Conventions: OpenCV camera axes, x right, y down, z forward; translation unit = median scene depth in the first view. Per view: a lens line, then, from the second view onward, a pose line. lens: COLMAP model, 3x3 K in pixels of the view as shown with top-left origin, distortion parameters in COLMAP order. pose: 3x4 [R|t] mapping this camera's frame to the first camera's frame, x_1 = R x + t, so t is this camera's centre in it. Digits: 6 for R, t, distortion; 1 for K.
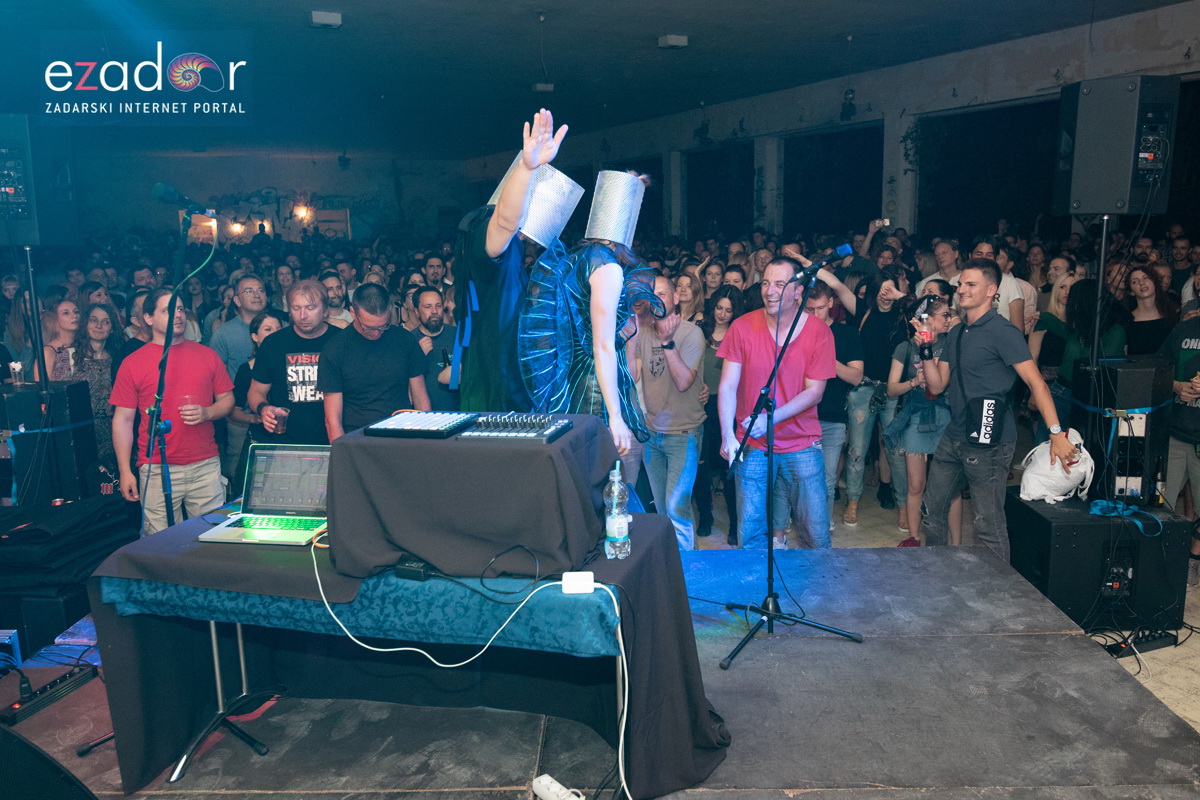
lens RADIAL K [[954.8, 0, 592.0], [0, 954.8, 406.7], [0, 0, 1]] dist [-0.000372, -0.011109]
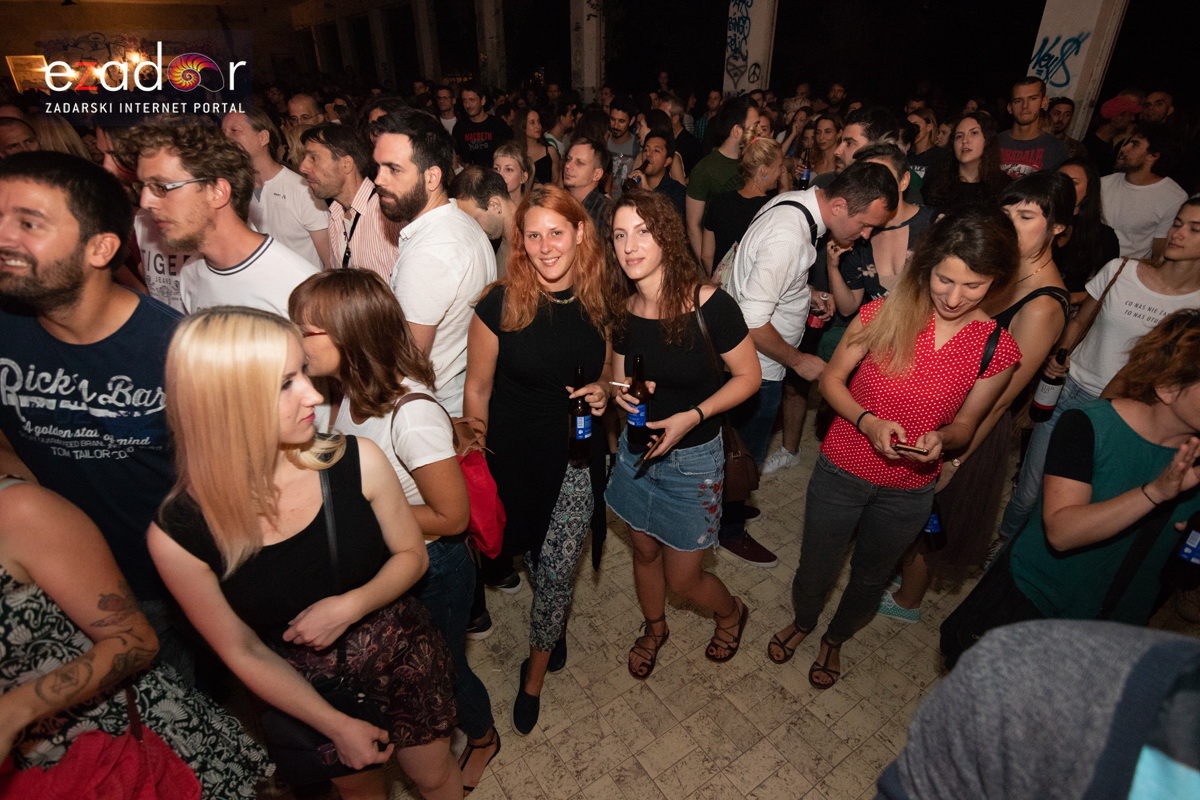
lens RADIAL K [[614.0, 0, 594.7], [0, 614.0, 409.6], [0, 0, 1]] dist [-0.010408, -0.008236]
pose [[0.990351, -0.047022, 0.130363, 0.342897], [0.004943, 0.952064, 0.305859, -0.080713], [-0.138496, -0.302263, 0.943110, 0.422778]]
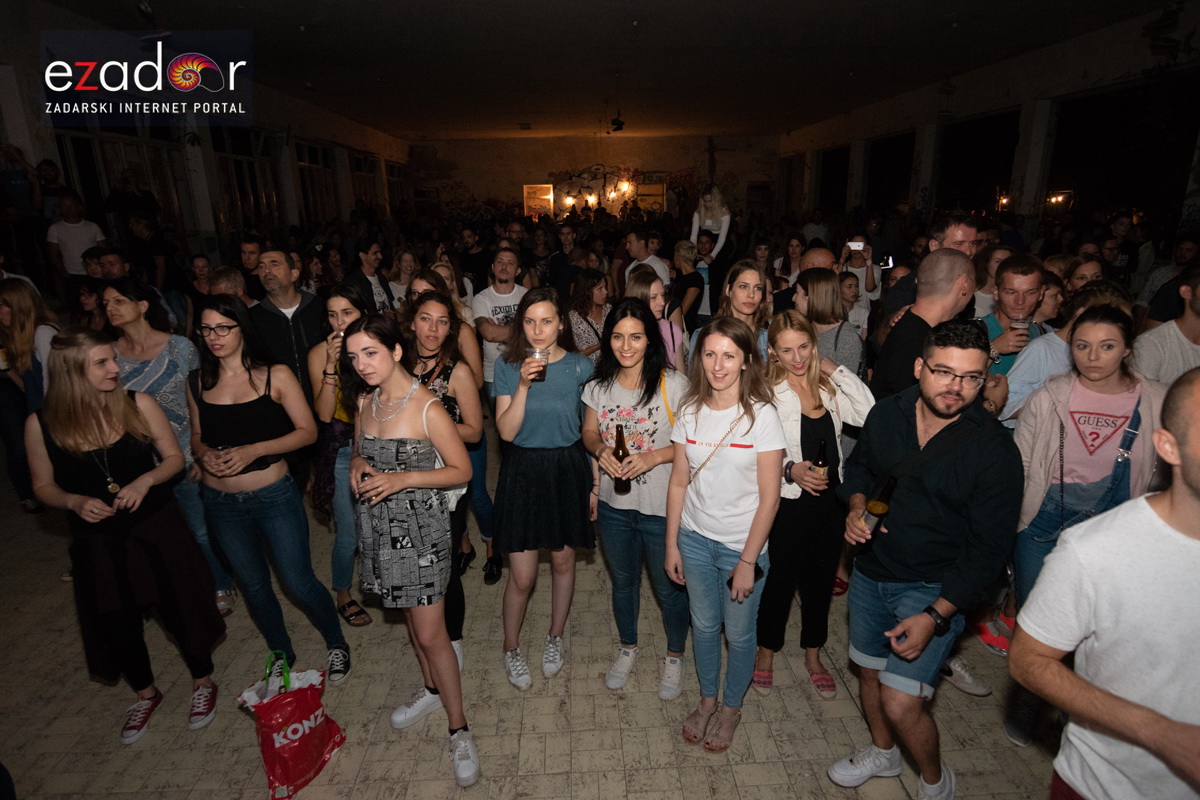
lens RADIAL K [[645.0, 0, 600.9], [0, 645.0, 409.8], [0, 0, 1]] dist [-0.014386, -0.002278]
pose [[0.916413, 0.129864, -0.378580, -0.018904], [-0.080795, 0.986448, 0.142803, -0.149432], [0.391994, -0.100279, 0.914486, 0.793937]]
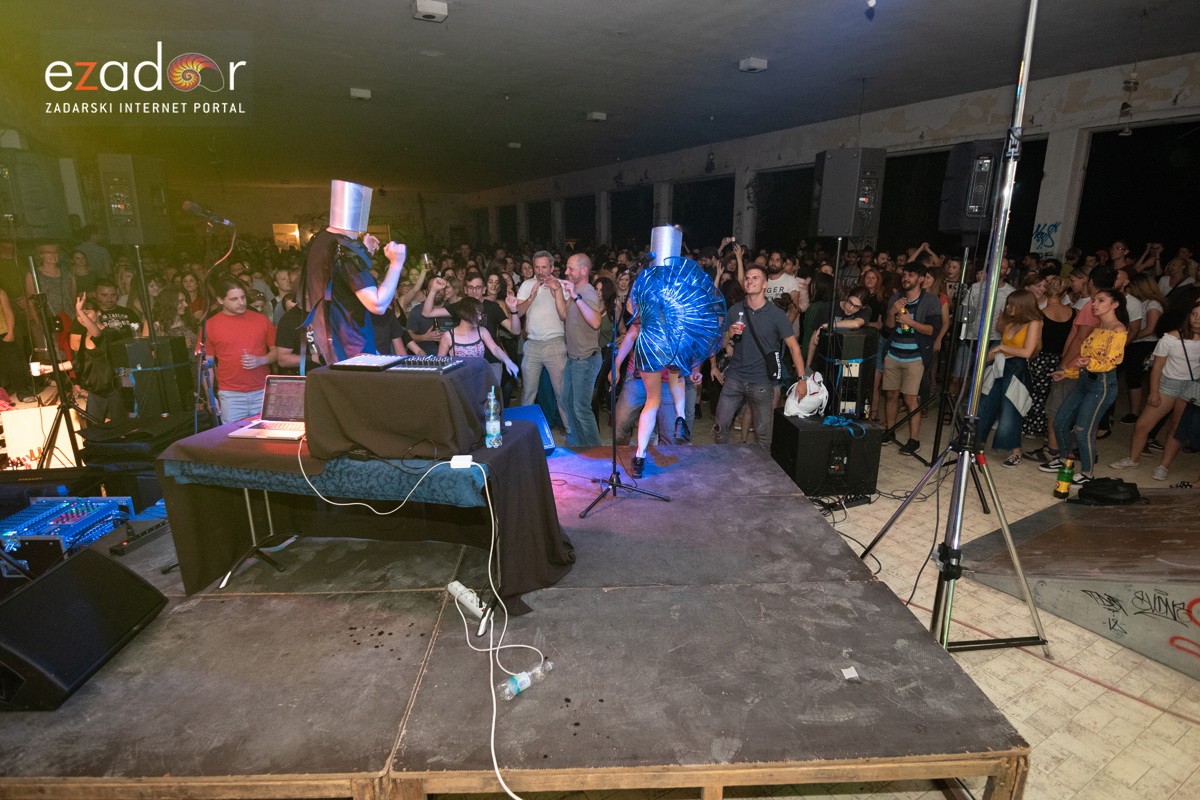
lens RADIAL K [[614.0, 0, 594.7], [0, 614.0, 409.6], [0, 0, 1]] dist [-0.010408, -0.008236]
pose [[0.998075, 0.003102, 0.061936, 0.027706], [-0.008145, 0.996653, 0.081345, 0.002247], [-0.061476, -0.081693, 0.994760, -0.005496]]
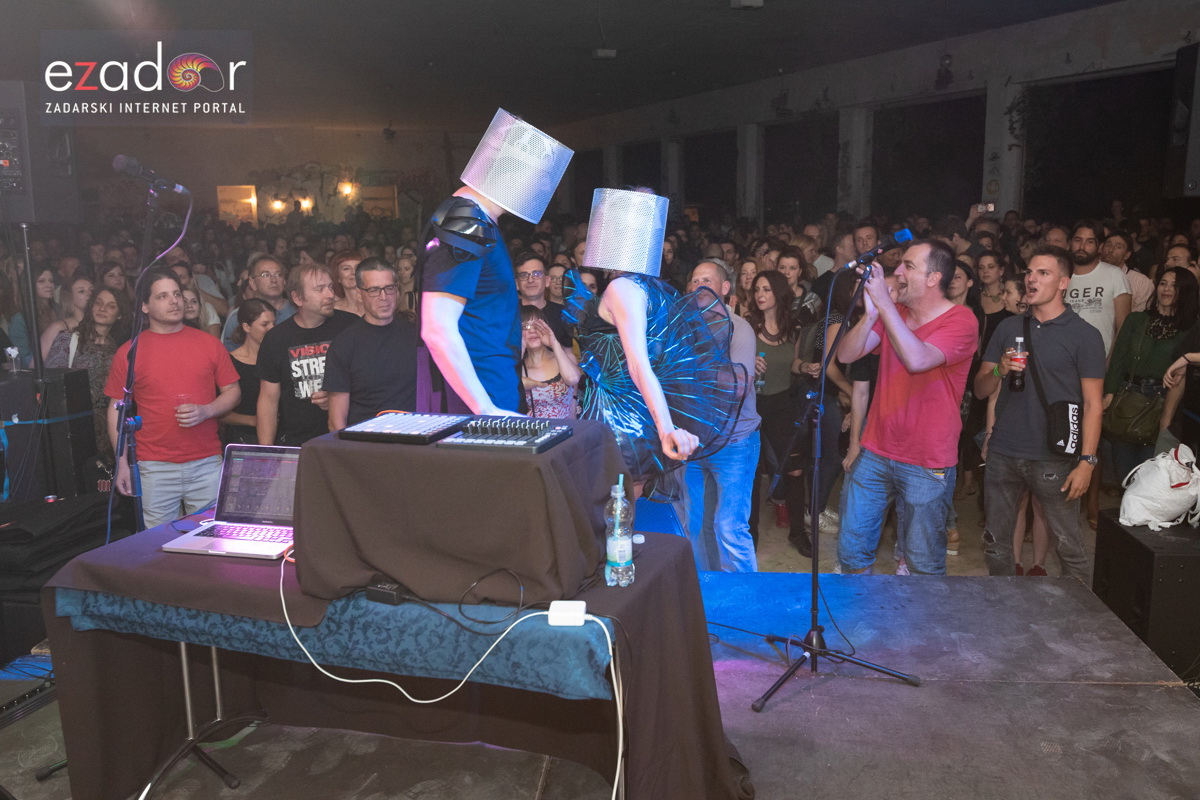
lens RADIAL K [[1043.9, 0, 590.0], [0, 1043.9, 405.3], [0, 0, 1]] dist [0.000369, -0.010324]
pose [[0.997551, 0.019900, -0.067047, 0.012810], [-0.019778, 0.999801, 0.002478, -0.001812], [0.067083, -0.001146, 0.997747, 0.008878]]
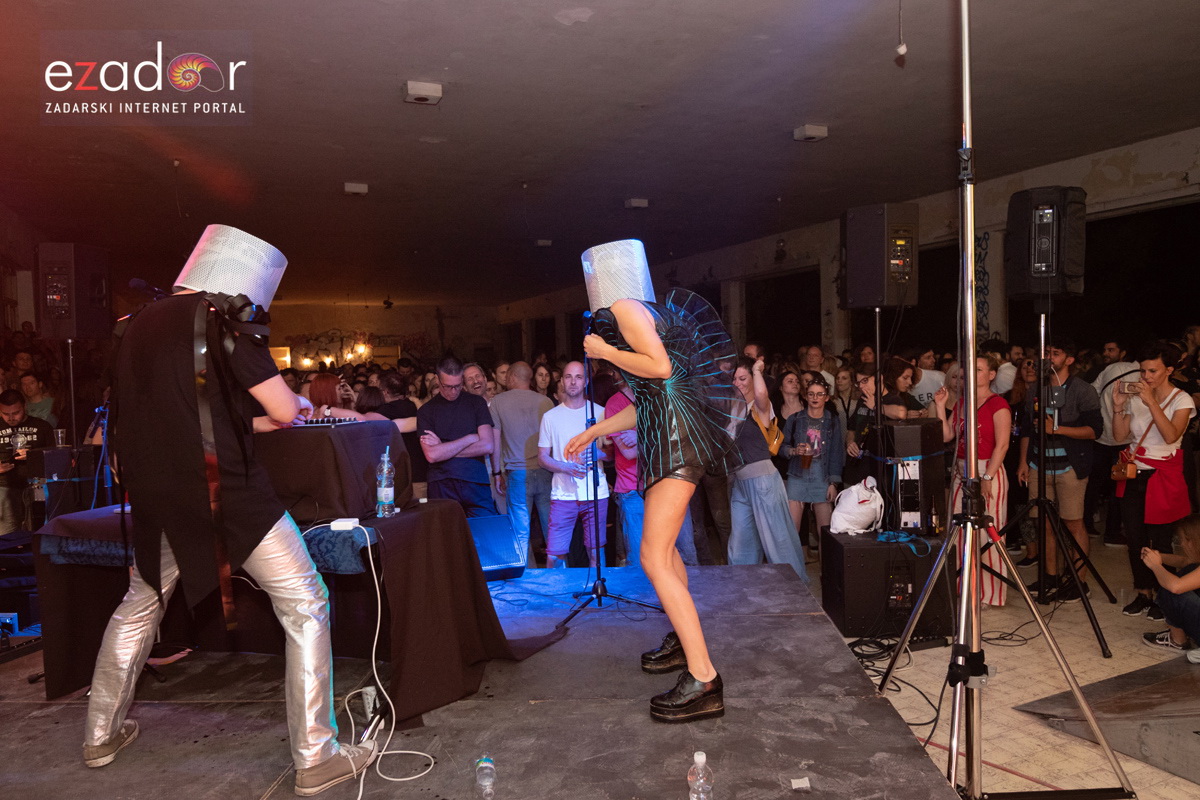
lens RADIAL K [[823.9, 0, 593.9], [0, 823.9, 410.4], [0, 0, 1]] dist [0.001362, -0.015360]
pose [[0.999442, -0.005252, -0.032983, 0.075510], [0.000852, 0.991245, -0.132030, 0.034458], [0.033387, 0.131929, 0.990697, -0.044268]]
